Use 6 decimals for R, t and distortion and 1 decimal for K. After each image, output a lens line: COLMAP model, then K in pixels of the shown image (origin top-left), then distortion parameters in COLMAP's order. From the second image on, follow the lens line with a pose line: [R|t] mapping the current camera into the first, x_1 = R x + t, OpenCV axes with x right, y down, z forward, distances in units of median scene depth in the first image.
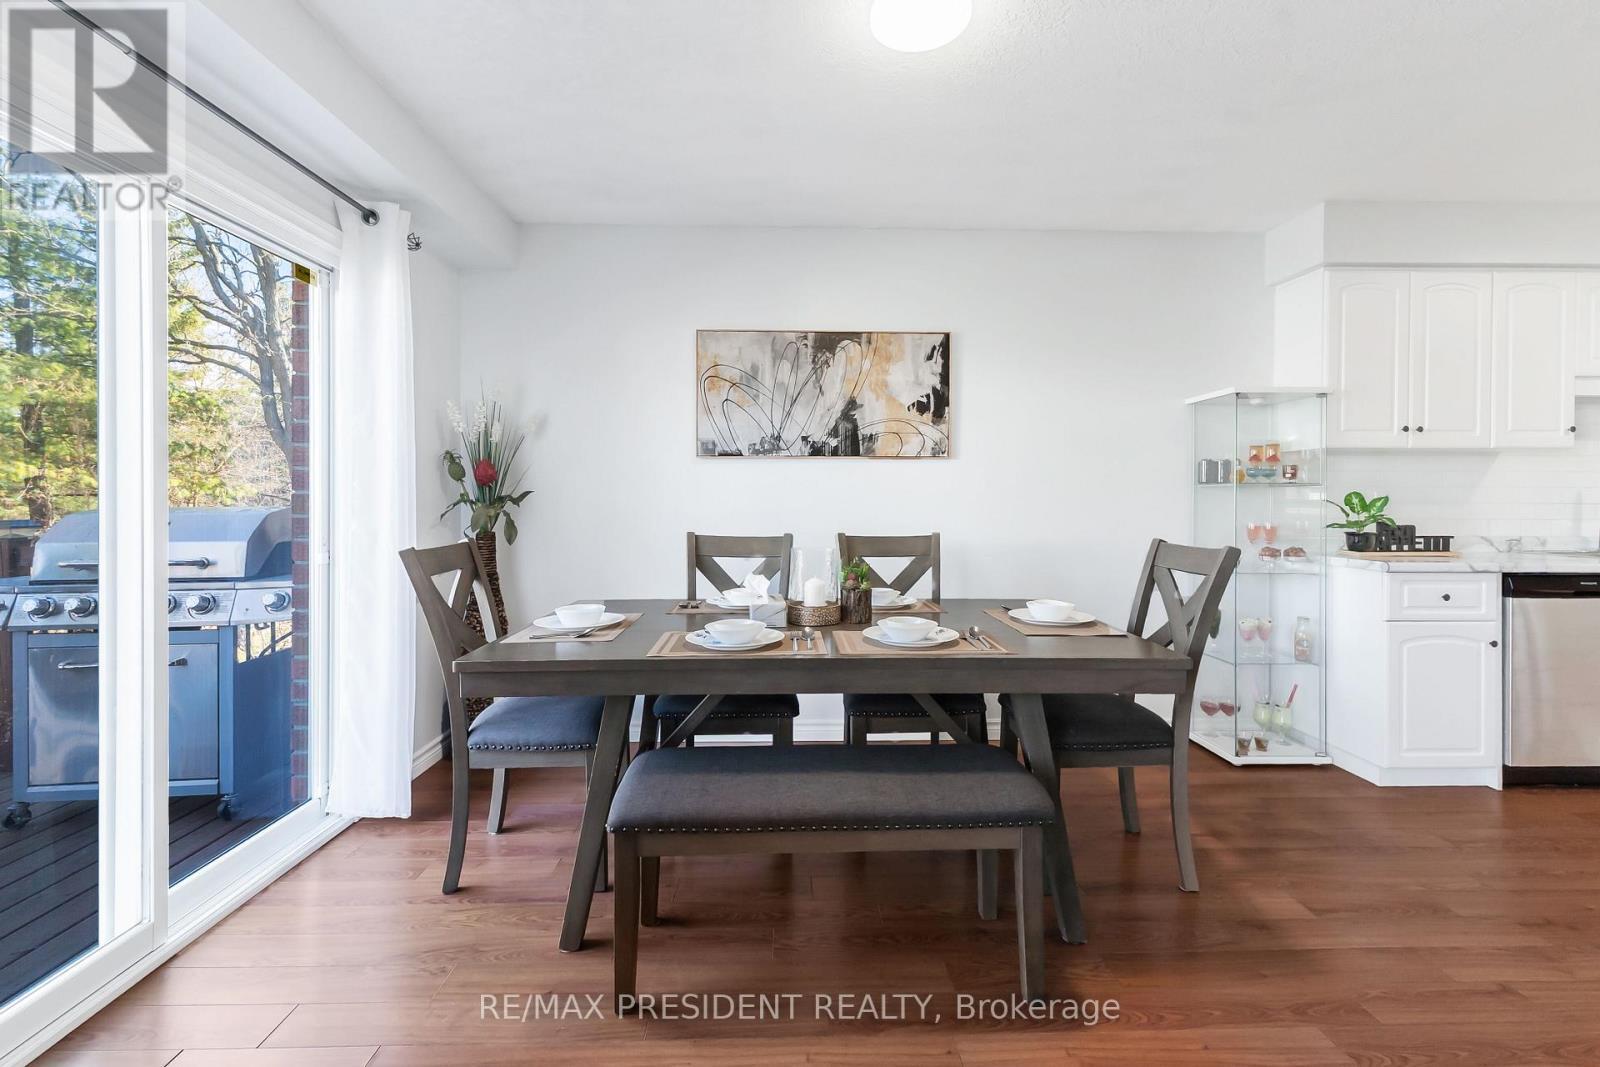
lens RADIAL K [[686.6, 0, 798.8], [0, 686.6, 503.4], [0, 0, 1]] dist [0.000225, 0.000068]
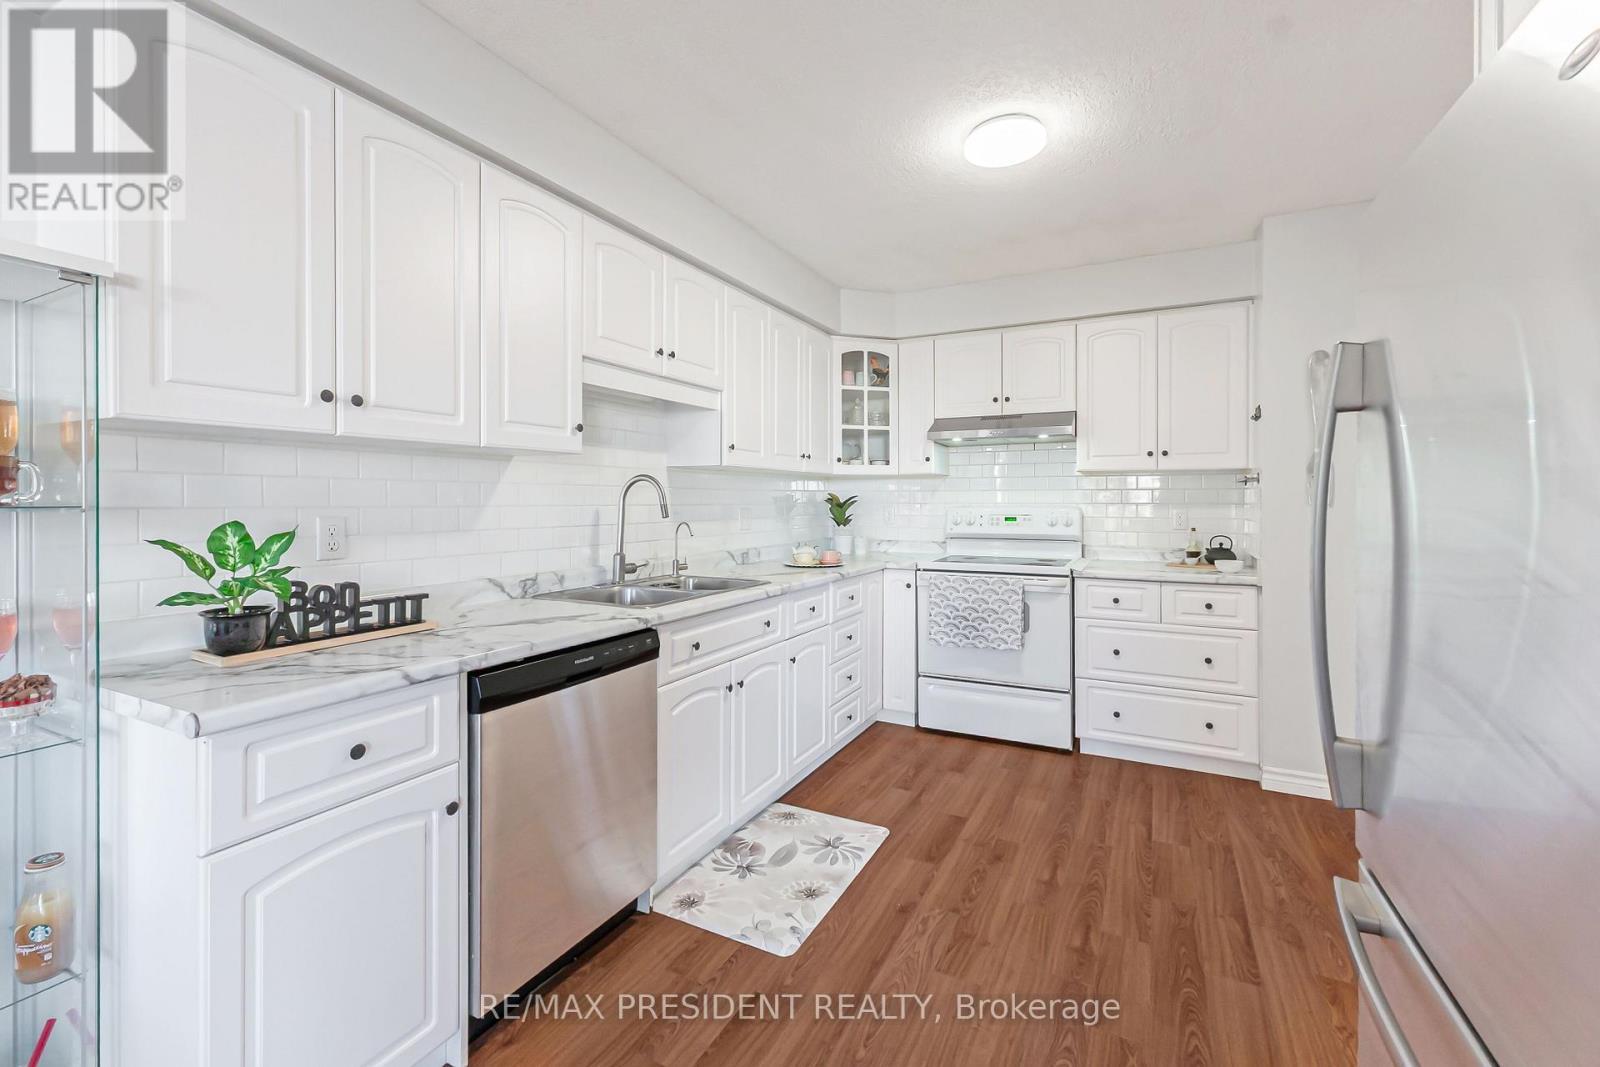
lens RADIAL K [[686.6, 0, 798.8], [0, 686.6, 503.4], [0, 0, 1]] dist [0.000225, 0.000068]
pose [[0.474484, -0.005256, 0.880249, 0.595907], [0.004505, 0.999984, 0.003543, -0.029954], [-0.880253, 0.002285, 0.474500, 0.451669]]
